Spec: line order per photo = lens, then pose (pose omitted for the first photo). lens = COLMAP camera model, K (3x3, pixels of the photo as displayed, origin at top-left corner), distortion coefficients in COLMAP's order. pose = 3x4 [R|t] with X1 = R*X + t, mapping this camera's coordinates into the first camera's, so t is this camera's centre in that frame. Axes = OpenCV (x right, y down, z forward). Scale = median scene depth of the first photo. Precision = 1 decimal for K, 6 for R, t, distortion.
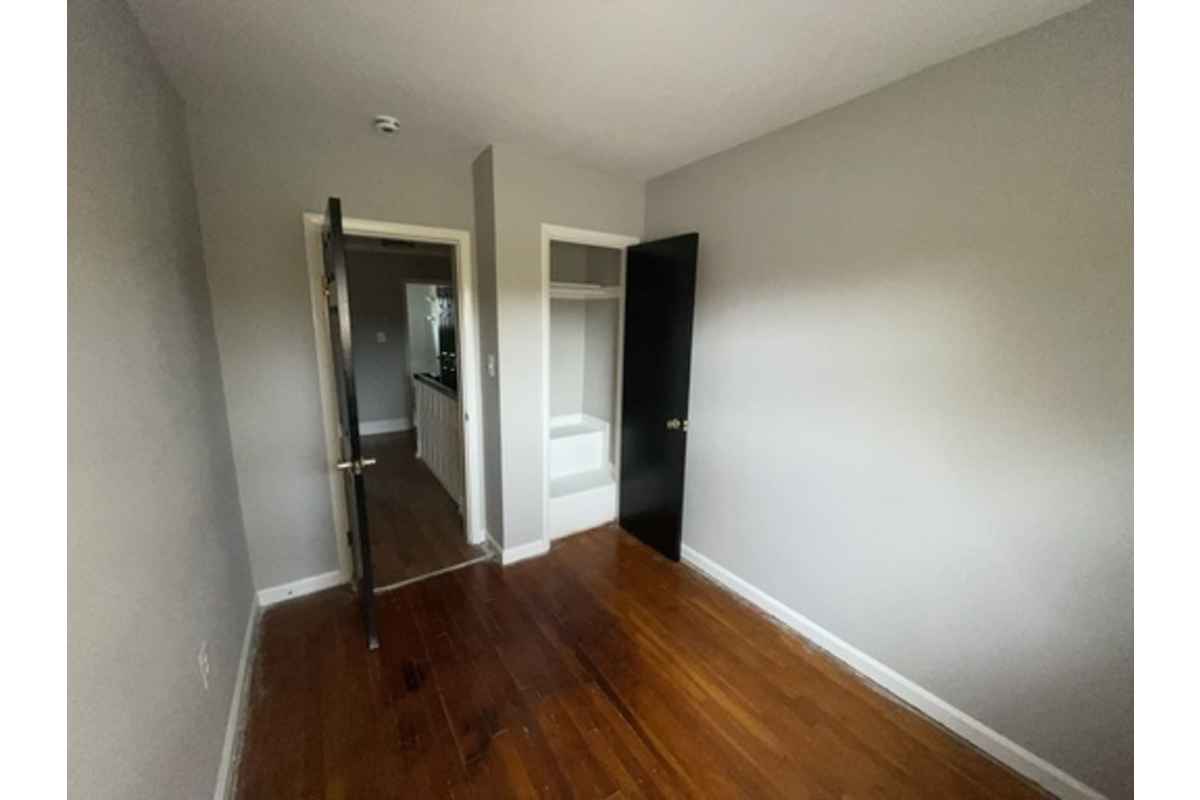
lens RADIAL K [[430.6, 0, 606.7], [0, 430.6, 400.2], [0, 0, 1]] dist [-0.002152, 0.000141]
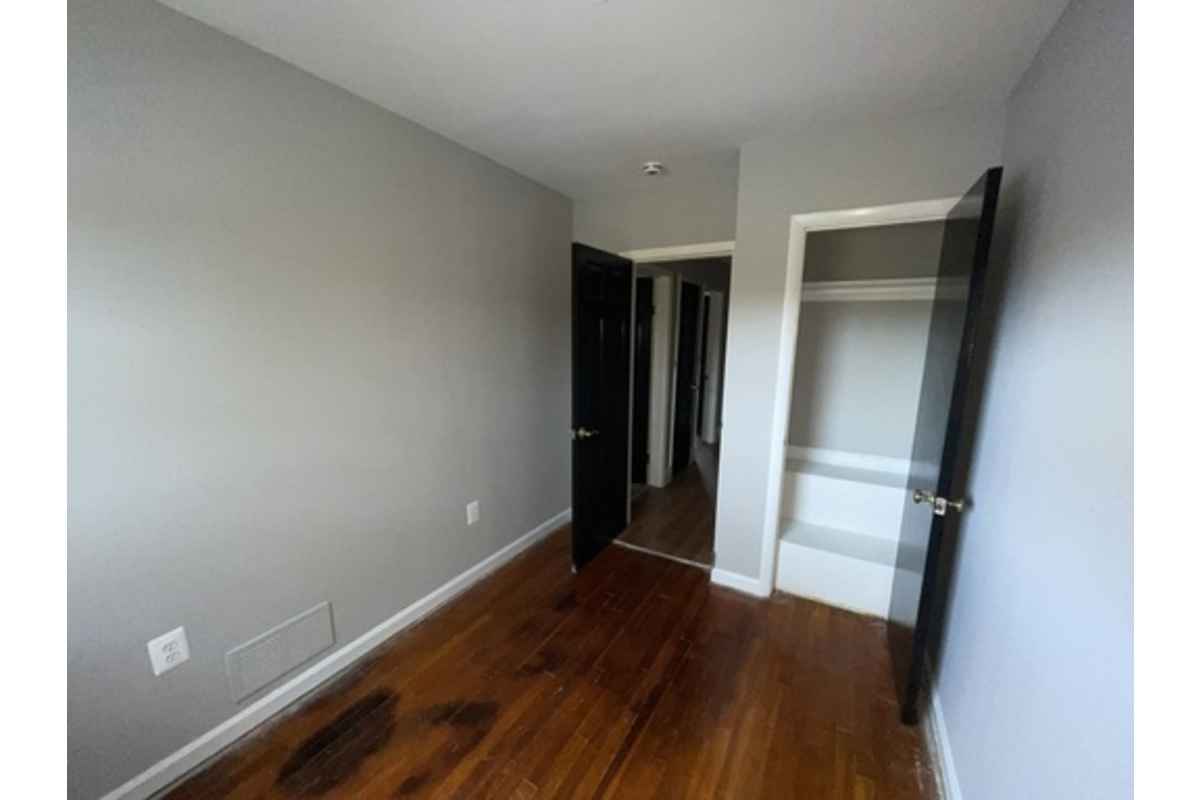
lens RADIAL K [[430.6, 0, 599.5], [0, 430.6, 401.0], [0, 0, 1]] dist [-0.002152, 0.000141]
pose [[0.436449, 0.144152, -0.888106, 0.490569], [-0.163038, 0.983412, 0.079498, -0.055981], [0.884834, 0.110099, 0.452711, 0.320492]]
